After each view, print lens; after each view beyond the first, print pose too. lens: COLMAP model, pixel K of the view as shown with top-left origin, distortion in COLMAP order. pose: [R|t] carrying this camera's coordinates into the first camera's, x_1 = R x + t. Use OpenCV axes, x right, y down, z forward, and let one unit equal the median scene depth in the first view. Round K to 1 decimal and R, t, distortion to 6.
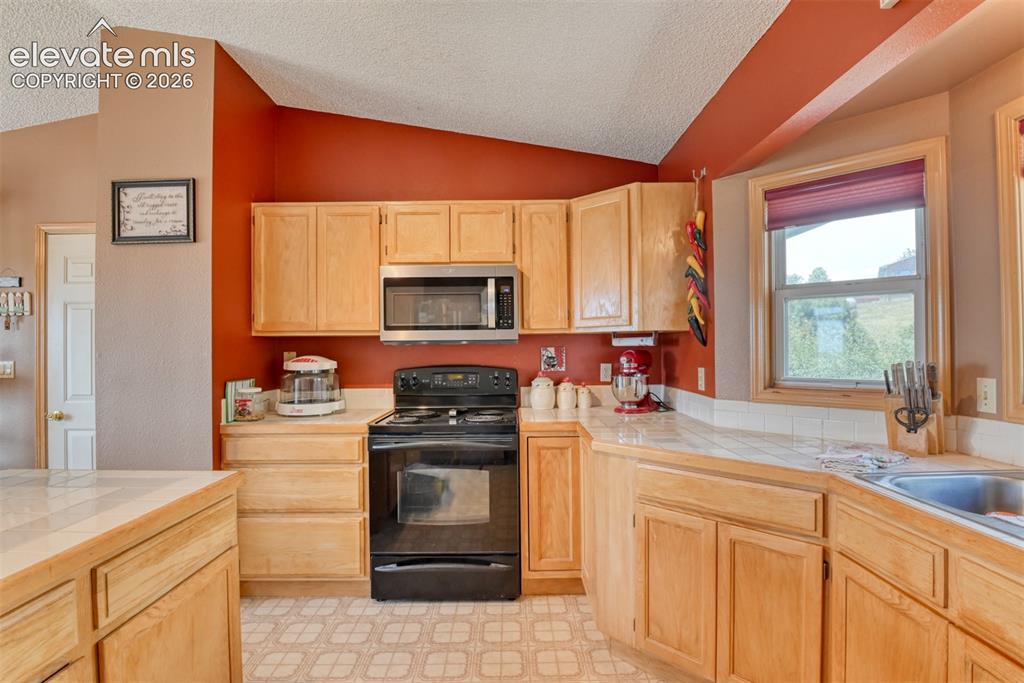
lens RADIAL K [[502.3, 0, 526.3], [0, 502.3, 343.2], [0, 0, 1]] dist [-0.023308, -0.000835]
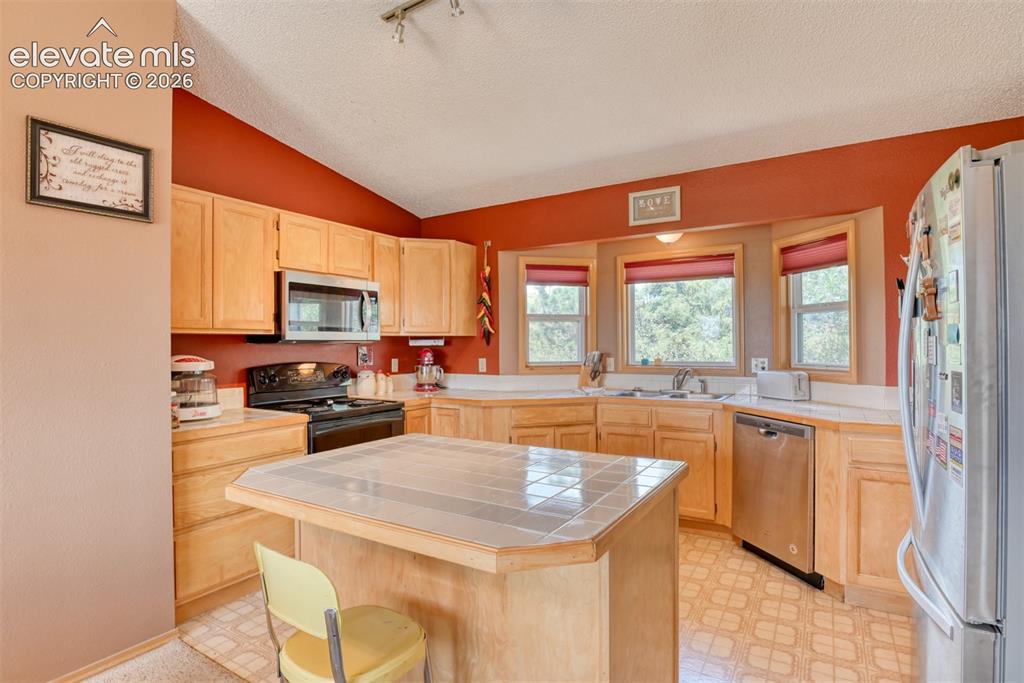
lens RADIAL K [[502.3, 0, 526.3], [0, 502.3, 343.2], [0, 0, 1]] dist [-0.023308, -0.000835]
pose [[0.521404, 0.006526, 0.853285, -1.038078], [-0.003589, 0.999979, -0.005454, 0.006920], [-0.853302, -0.000219, 0.521416, -0.002053]]
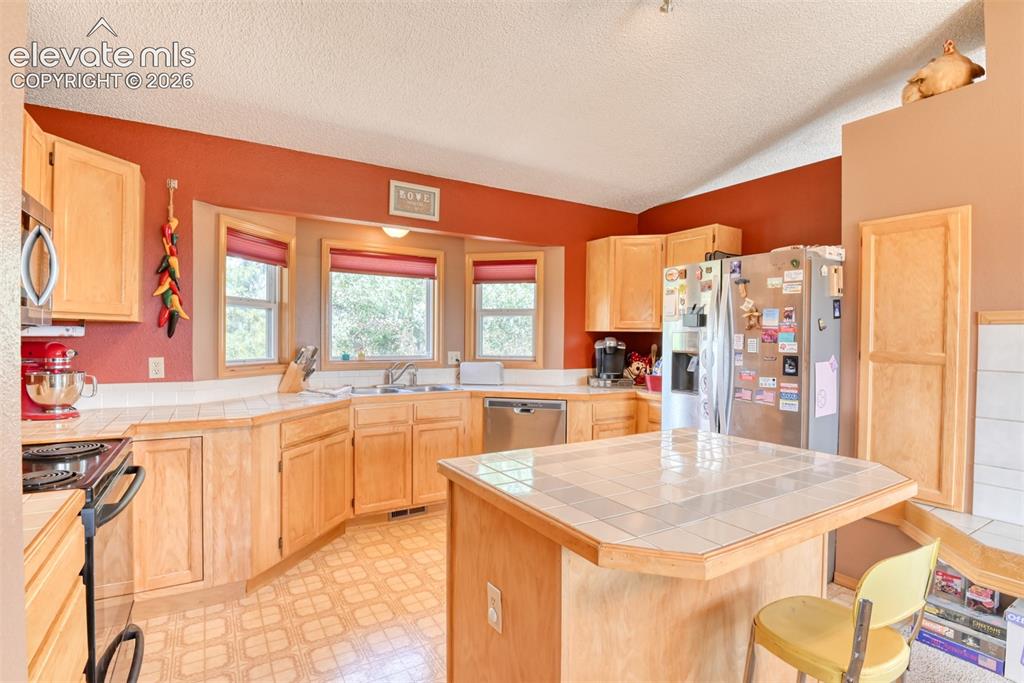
lens RADIAL K [[488.9, 0, 512.0], [0, 488.9, 341.5], [0, 0, 1]] dist [-0.022001, -0.000501]
pose [[-0.504044, -0.002250, 0.863675, -0.974087], [-0.011447, 0.999926, -0.004075, 0.010159], [-0.863602, -0.011940, -0.504033, 0.887564]]
